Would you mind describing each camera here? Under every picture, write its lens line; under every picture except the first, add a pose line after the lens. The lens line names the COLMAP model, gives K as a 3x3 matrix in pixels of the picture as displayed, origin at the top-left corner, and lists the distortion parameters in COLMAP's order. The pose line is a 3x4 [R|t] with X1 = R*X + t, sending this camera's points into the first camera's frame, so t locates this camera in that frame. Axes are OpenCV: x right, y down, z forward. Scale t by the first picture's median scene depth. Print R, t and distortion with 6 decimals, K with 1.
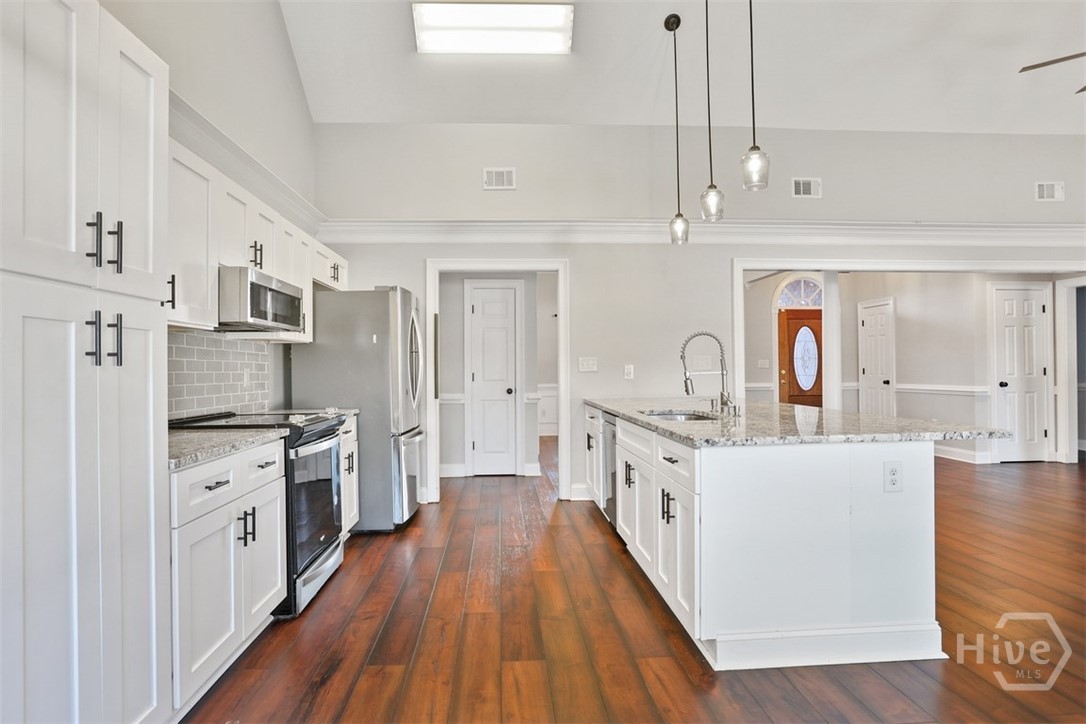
lens RADIAL K [[583.9, 0, 543.0], [0, 583.9, 362.0], [0, 0, 1]] dist [-0.059279, 0.044210]
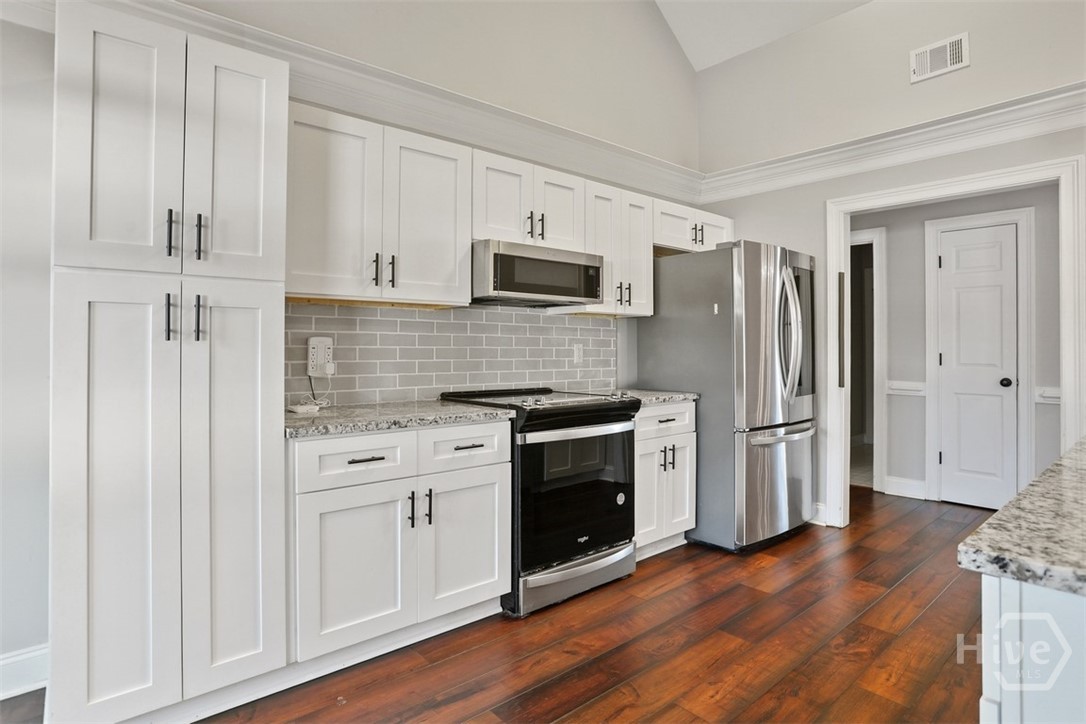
lens RADIAL K [[583.6, 0, 538.4], [0, 583.6, 342.3], [0, 0, 1]] dist [-0.034794, 0.001529]
pose [[0.602339, 0.004096, -0.798230, 0.178885], [0.000839, 0.999983, 0.005765, 0.001524], [0.798240, -0.004142, 0.602326, 0.267445]]
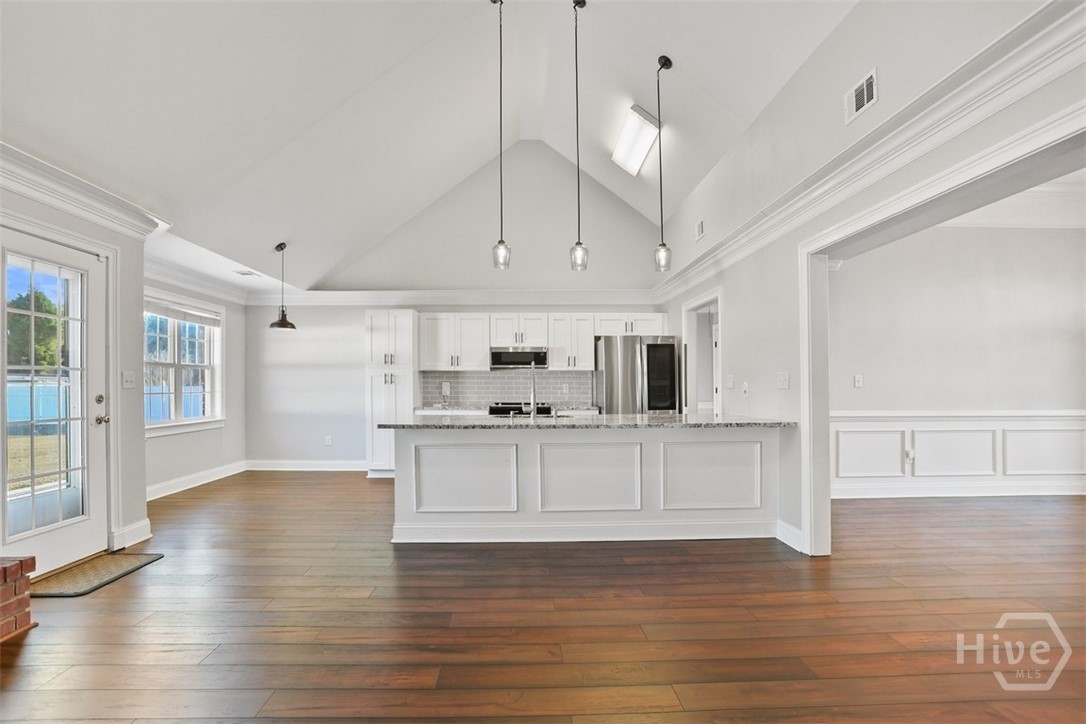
lens RADIAL K [[551.2, 0, 541.3], [0, 551.2, 379.6], [0, 0, 1]] dist [-0.055536, 0.000382]
pose [[-0.044133, -0.000346, -0.999026, 1.167944], [0.010992, 0.999939, -0.000832, -0.003784], [0.998965, -0.011018, -0.044126, 0.763948]]
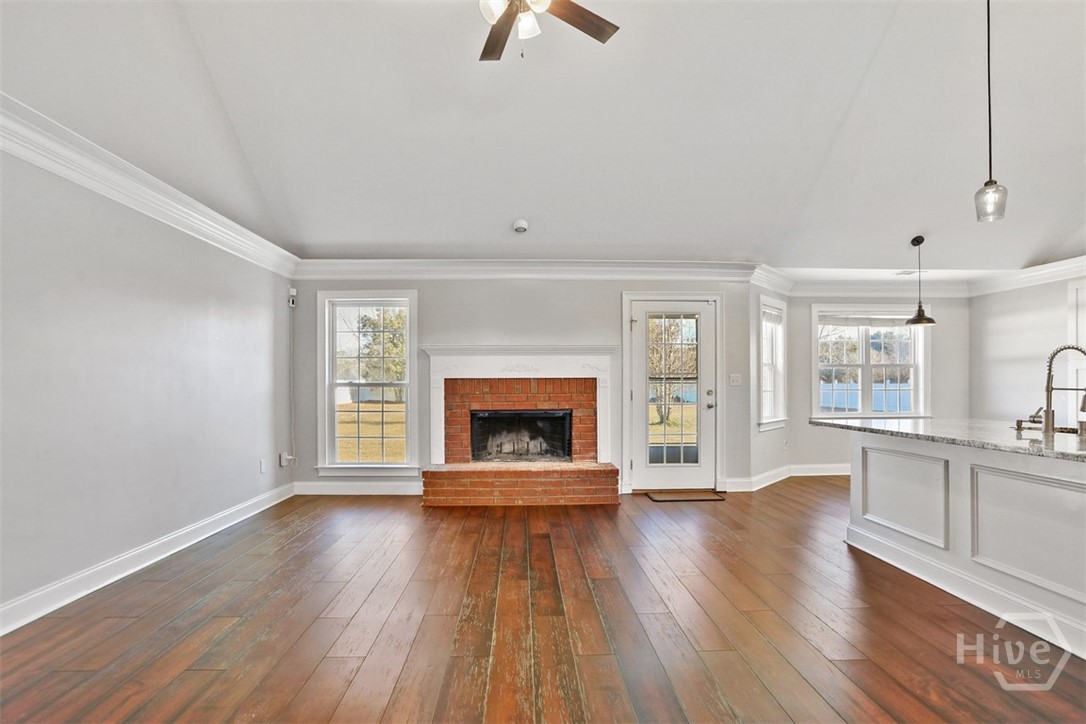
lens RADIAL K [[549.5, 0, 549.0], [0, 549.5, 401.3], [0, 0, 1]] dist [-0.022277, 0.000553]
pose [[-0.999784, 0.013165, 0.016063, 0.773295], [0.013493, 0.999699, 0.020496, 0.006074], [-0.015789, 0.020708, -0.999661, 1.331432]]
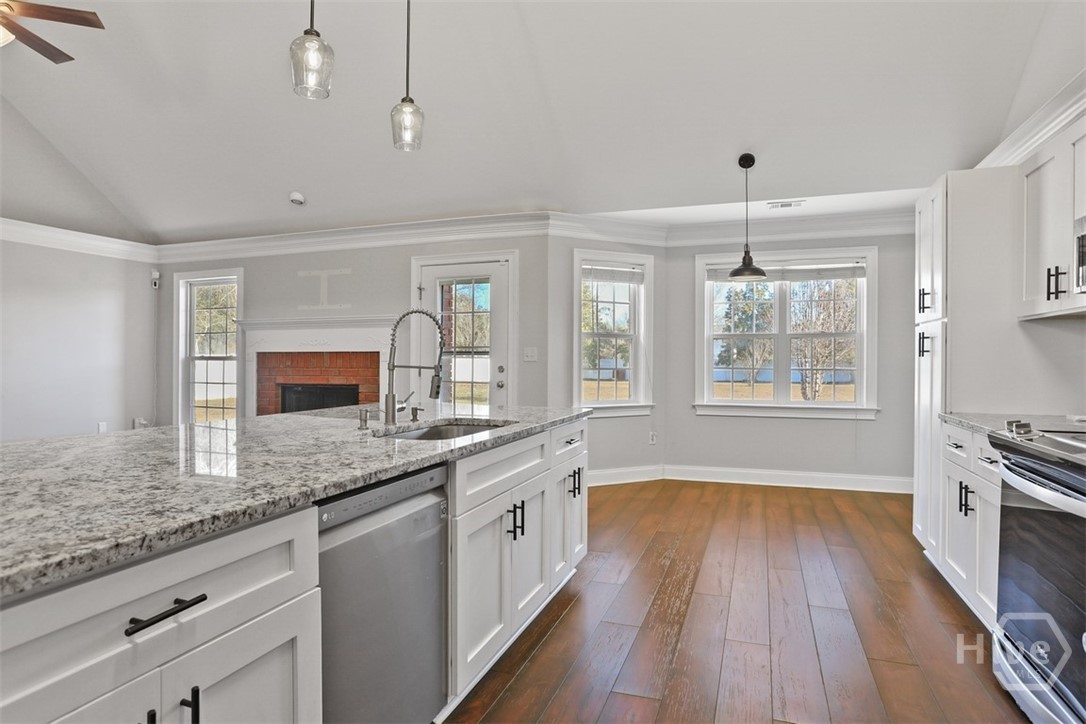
lens RADIAL K [[622.6, 0, 528.2], [0, 622.6, 362.9], [0, 0, 1]] dist [-0.001054, 0.000408]
pose [[-0.909993, 0.005086, 0.414592, -0.101335], [0.002439, 0.999973, -0.006913, 0.013078], [-0.414616, -0.005280, -0.909981, 1.155224]]
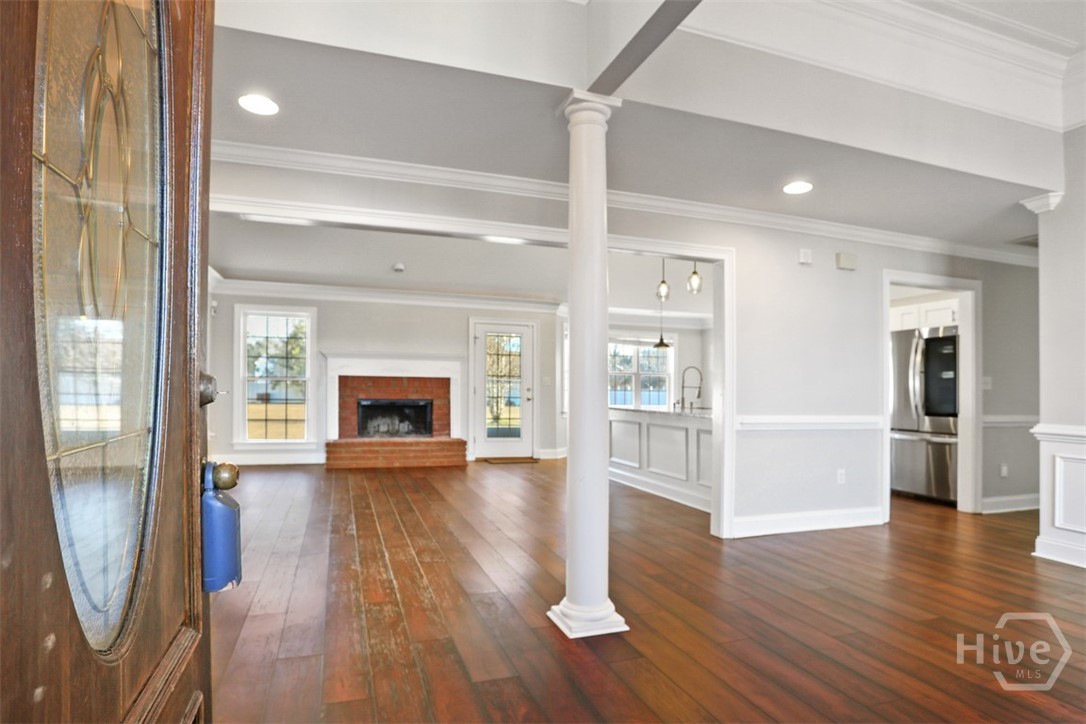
lens RADIAL K [[583.8, 0, 539.7], [0, 583.8, 421.8], [0, 0, 1]] dist [-0.019478, 0.000501]
pose [[-0.963828, 0.010971, -0.266298, 0.902537], [-0.002357, 0.998762, 0.049679, 0.026697], [0.266513, 0.048510, -0.962610, 1.929000]]
